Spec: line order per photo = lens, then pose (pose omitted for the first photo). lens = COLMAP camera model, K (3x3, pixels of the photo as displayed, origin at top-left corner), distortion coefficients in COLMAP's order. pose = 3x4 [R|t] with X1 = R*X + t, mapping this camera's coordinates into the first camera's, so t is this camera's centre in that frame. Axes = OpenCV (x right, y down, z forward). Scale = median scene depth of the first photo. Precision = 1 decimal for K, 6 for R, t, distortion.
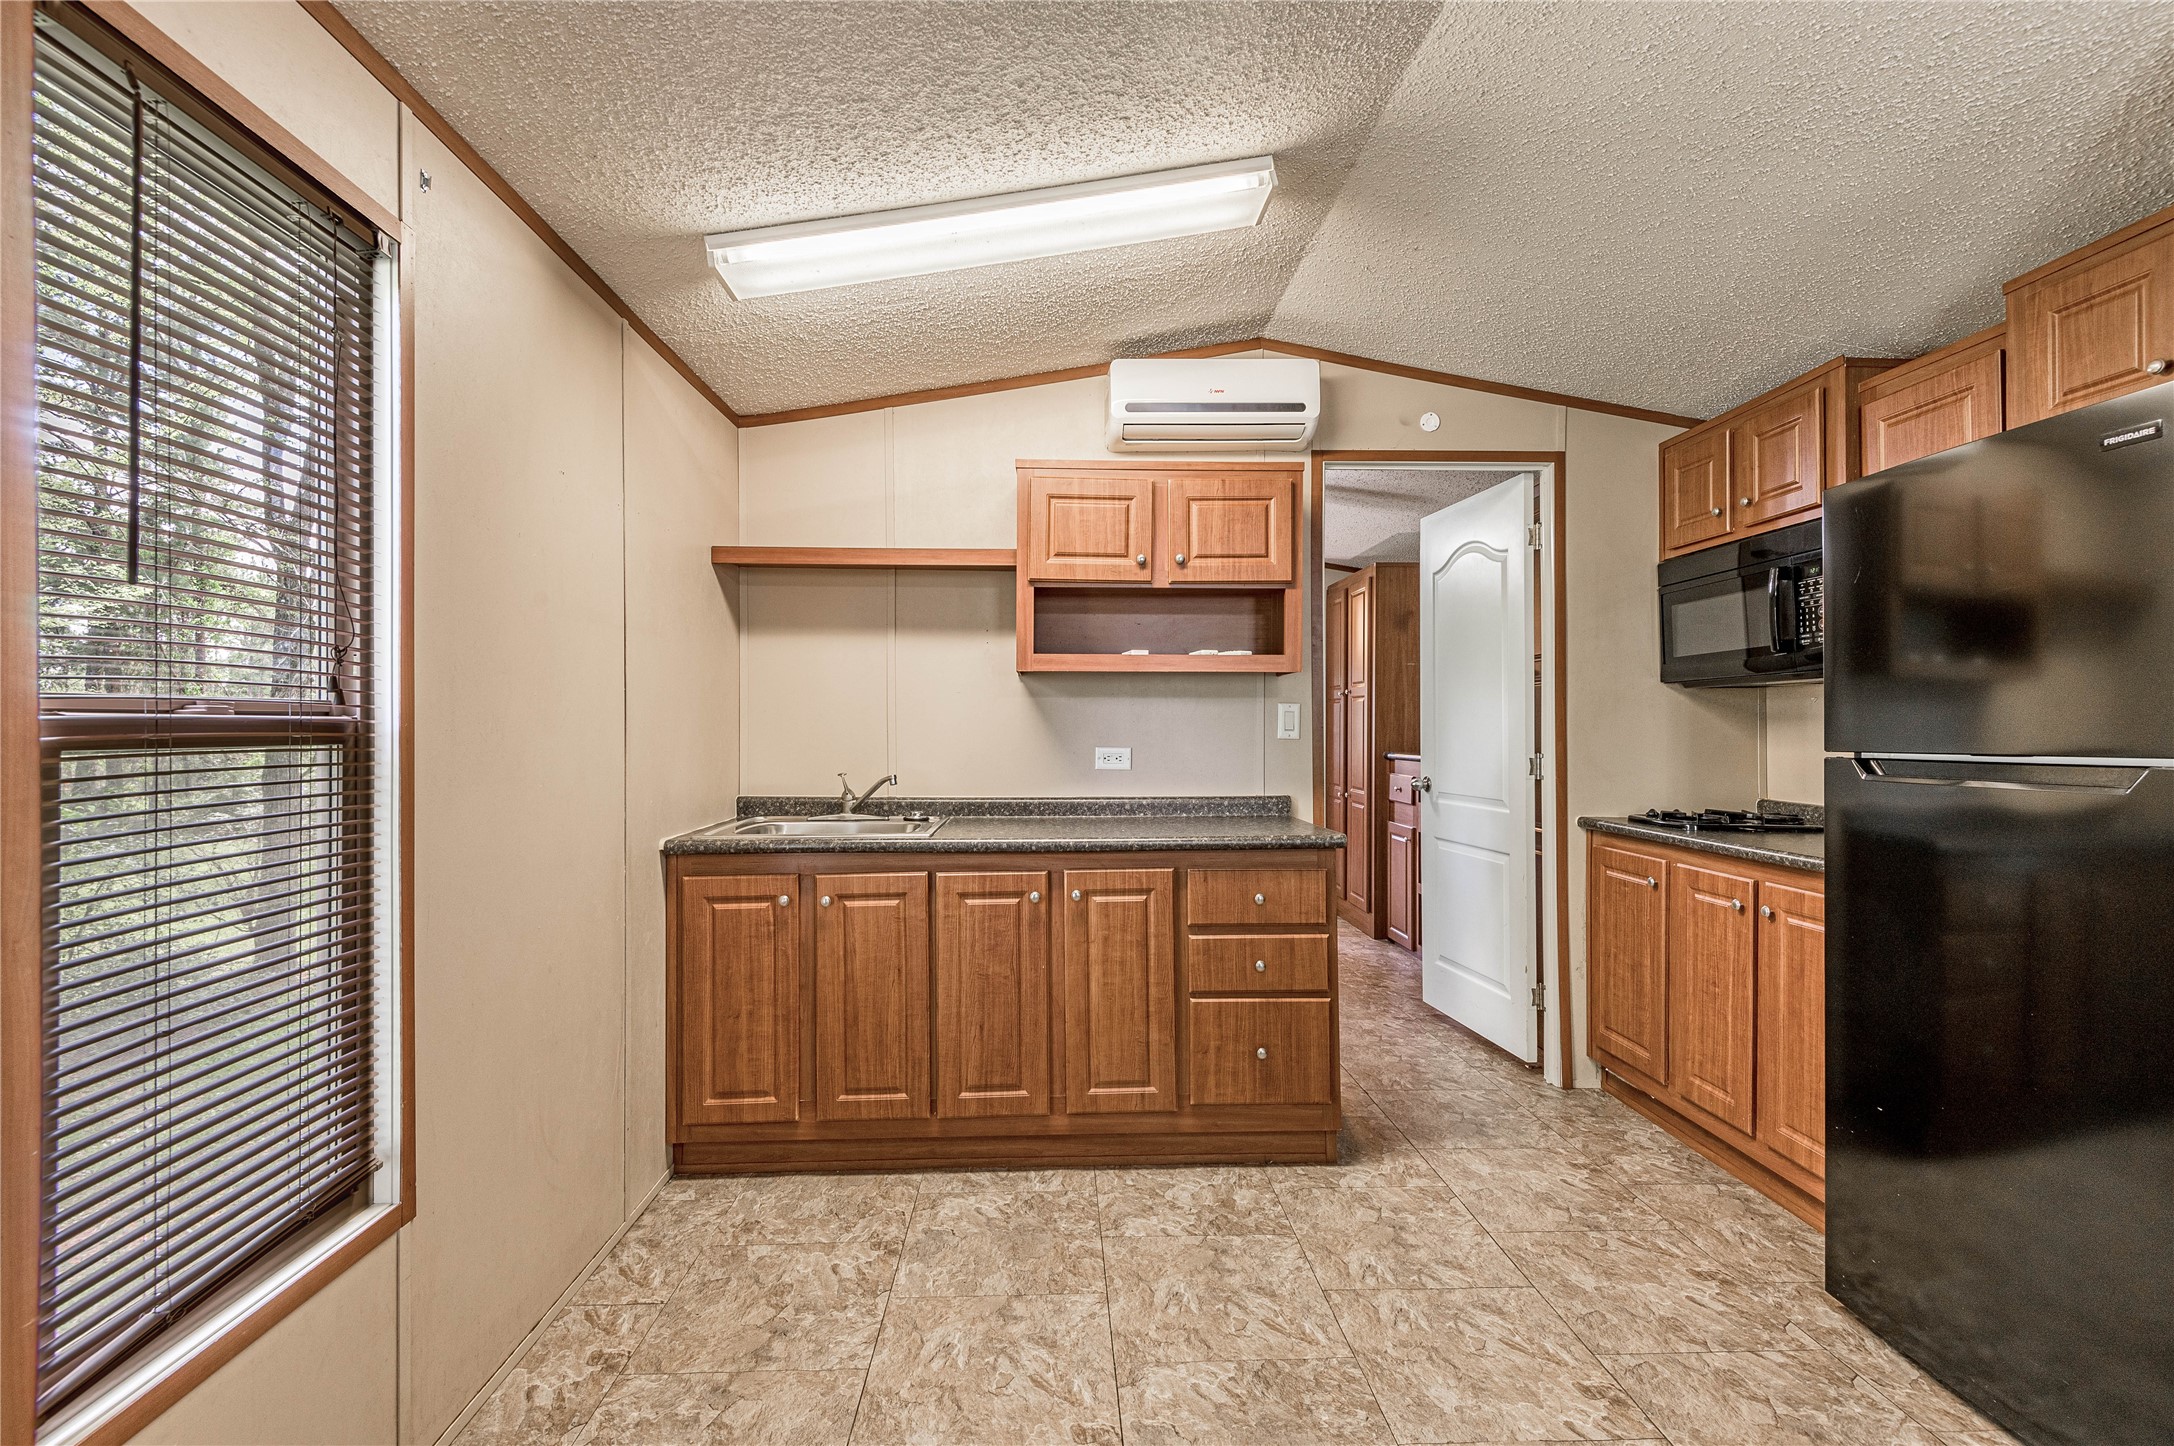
lens RADIAL K [[985.3, 0, 1095.3], [0, 985.3, 720.6], [0, 0, 1]] dist [0.038191, -0.035752]
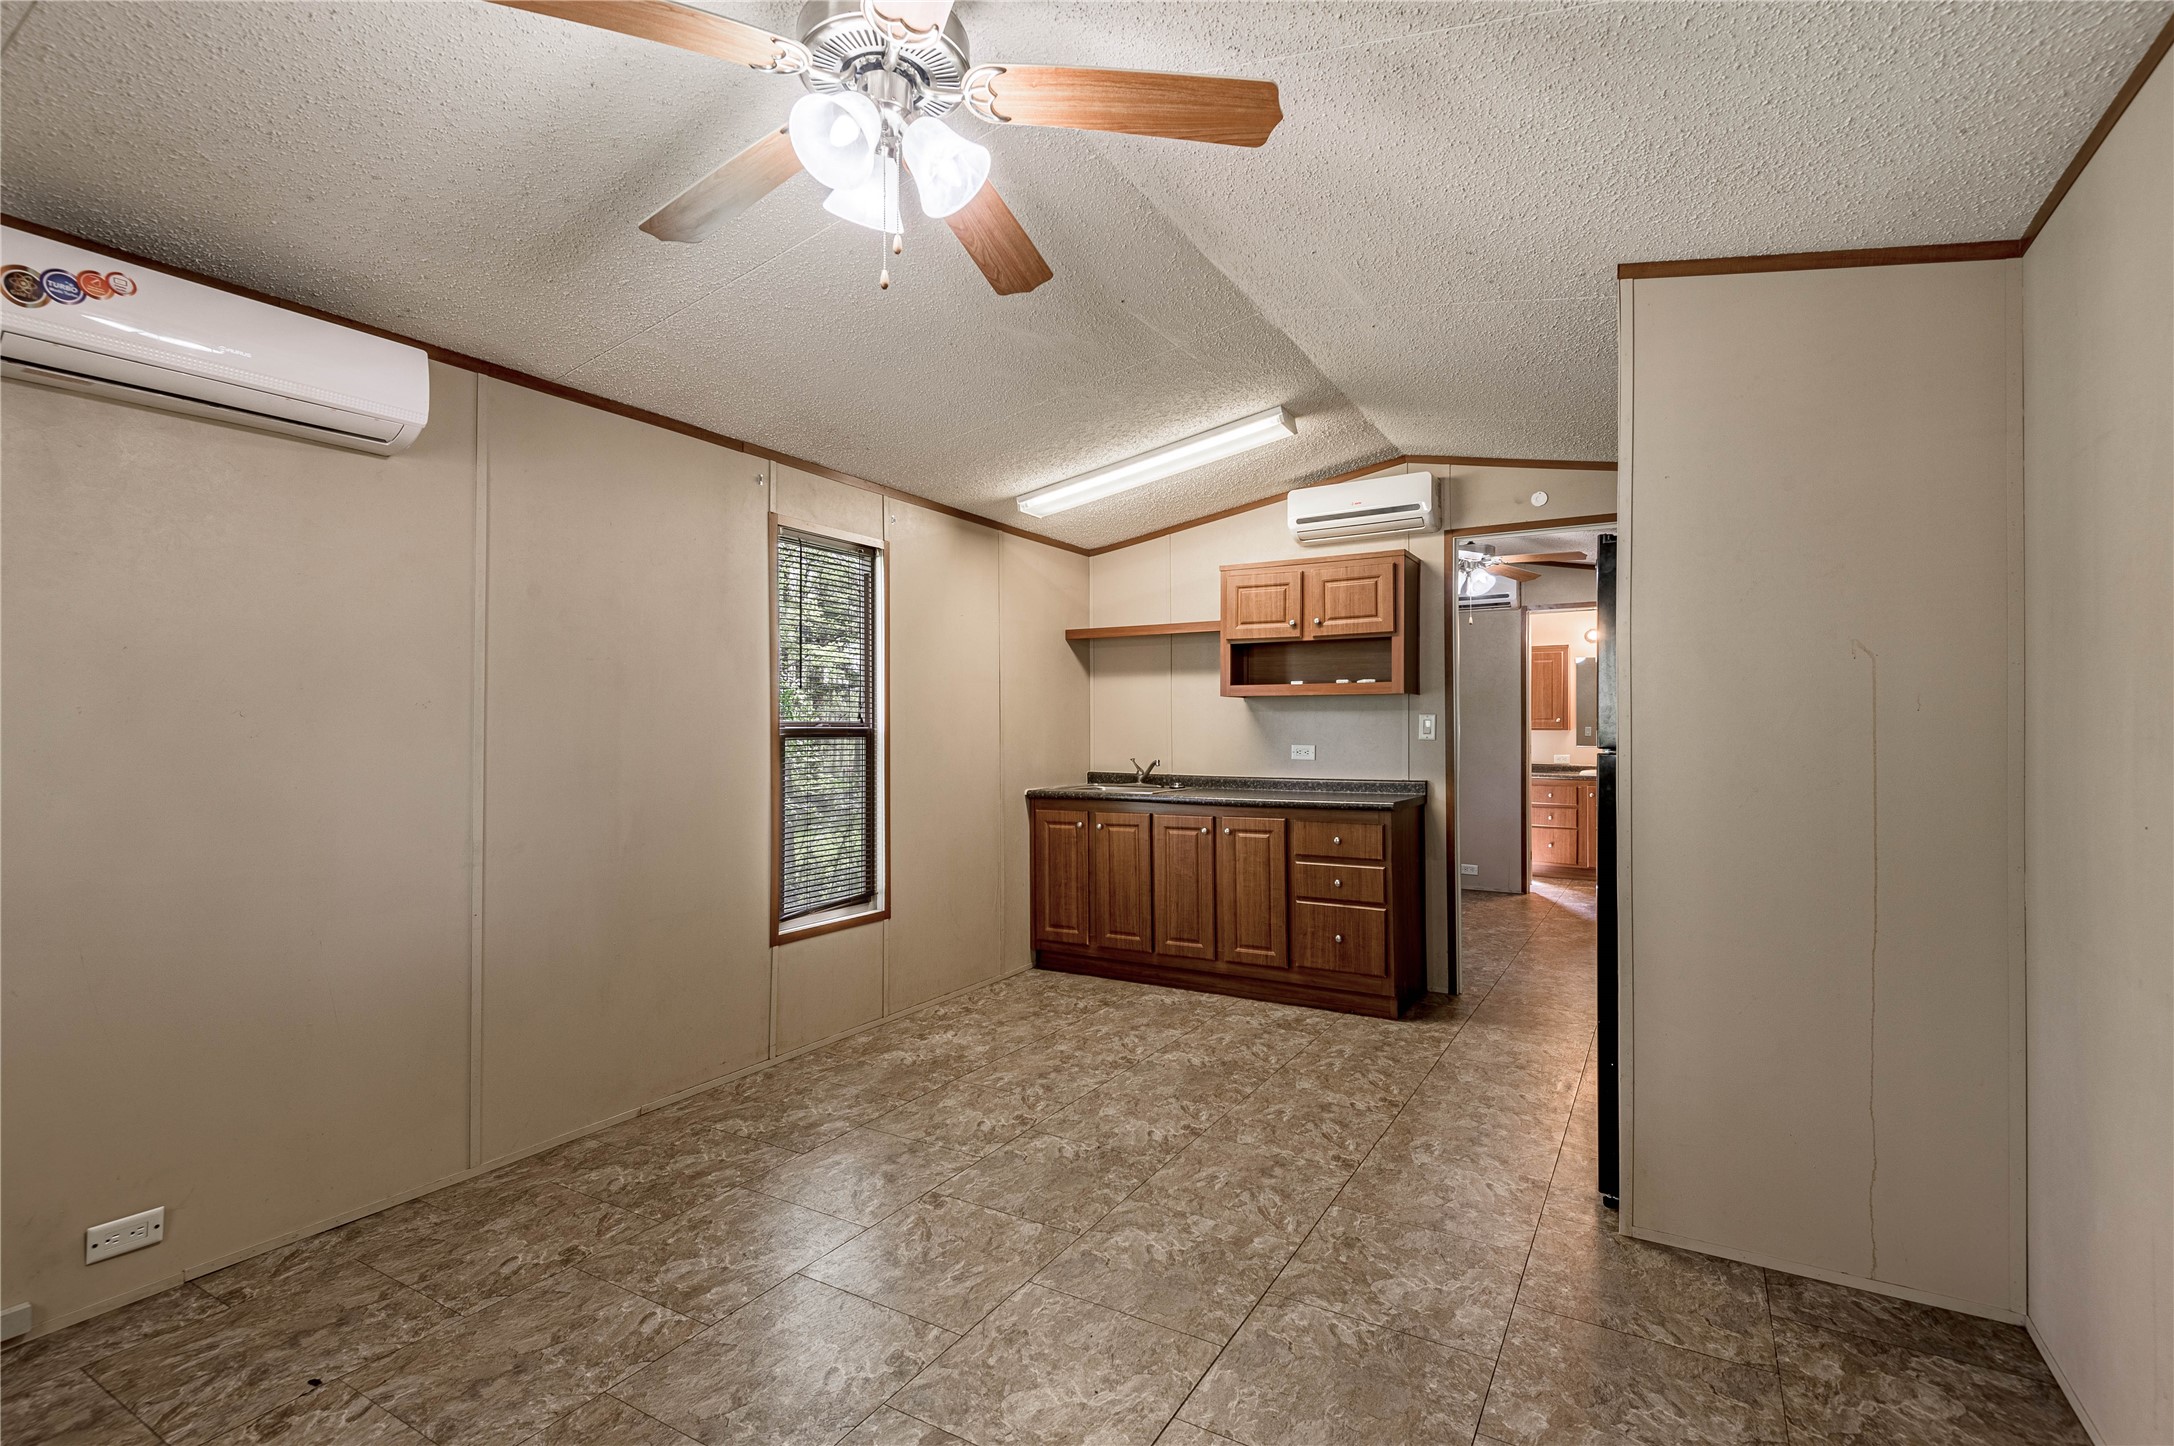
lens RADIAL K [[1016.3, 0, 1099.4], [0, 1016.3, 724.8], [0, 0, 1]] dist [0.024570, -0.018209]
pose [[0.841799, -0.004691, -0.539770, 0.726529], [0.003997, 0.999989, -0.002457, -0.000571], [0.539776, -0.000089, 0.841809, -0.568218]]
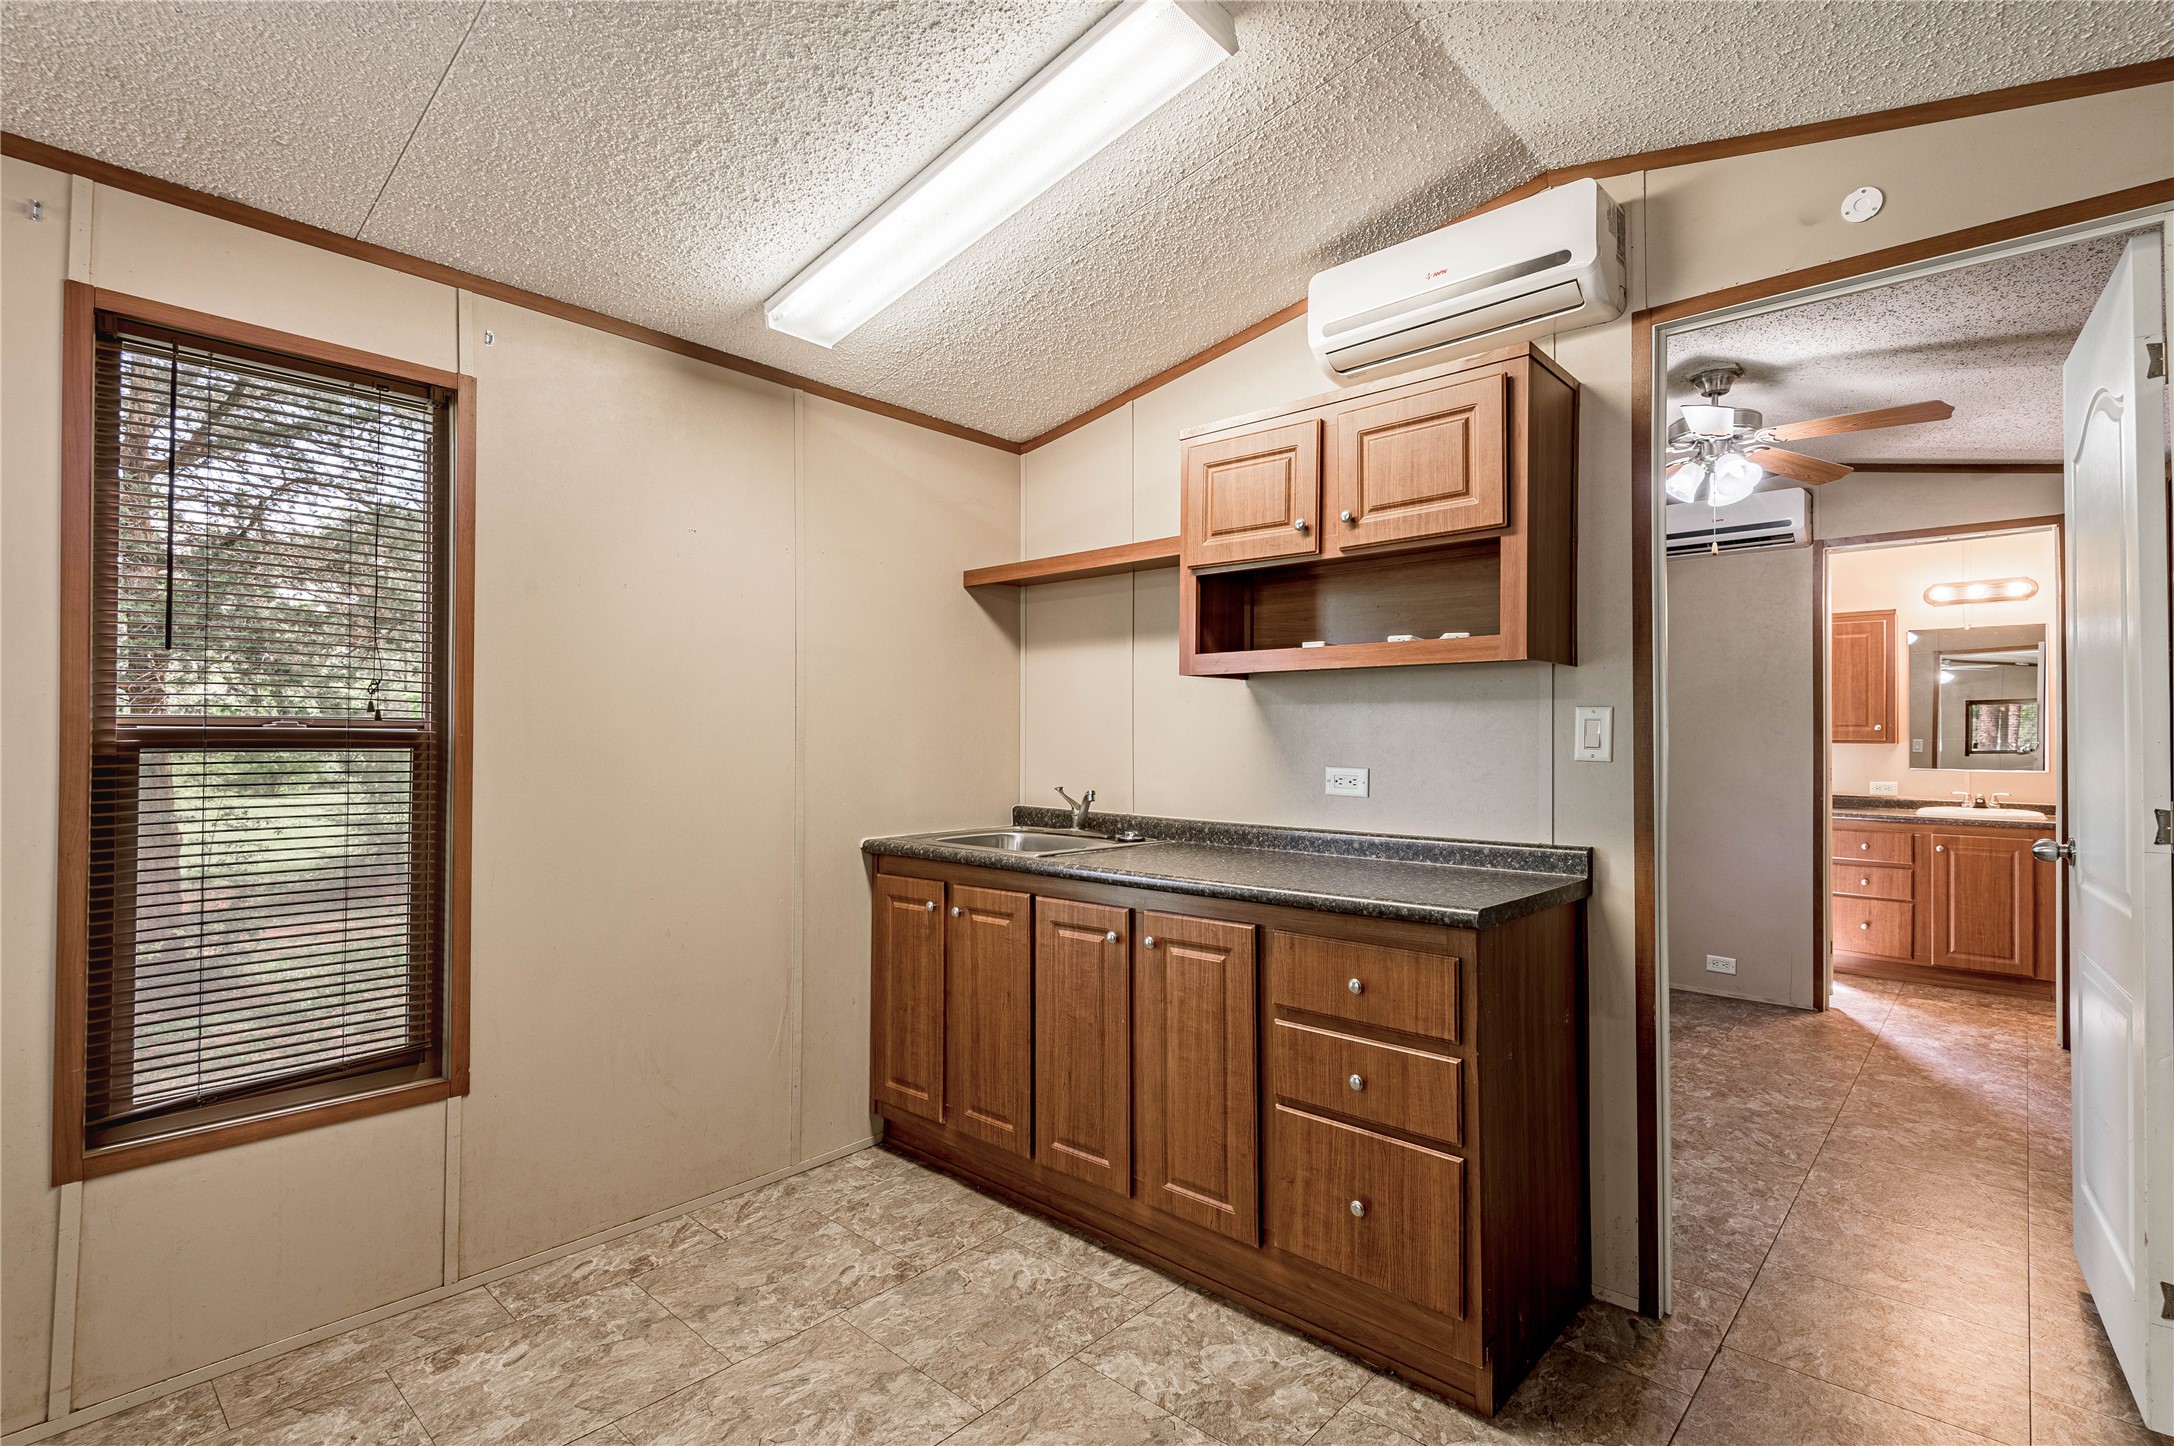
lens RADIAL K [[1015.2, 0, 1108.6], [0, 1015.2, 726.3], [0, 0, 1]] dist [0.040079, -0.040274]
pose [[0.711673, -0.006287, -0.702483, 0.555762], [-0.001544, 0.999944, -0.010514, 0.004020], [0.702509, 0.008568, 0.711623, 0.361630]]
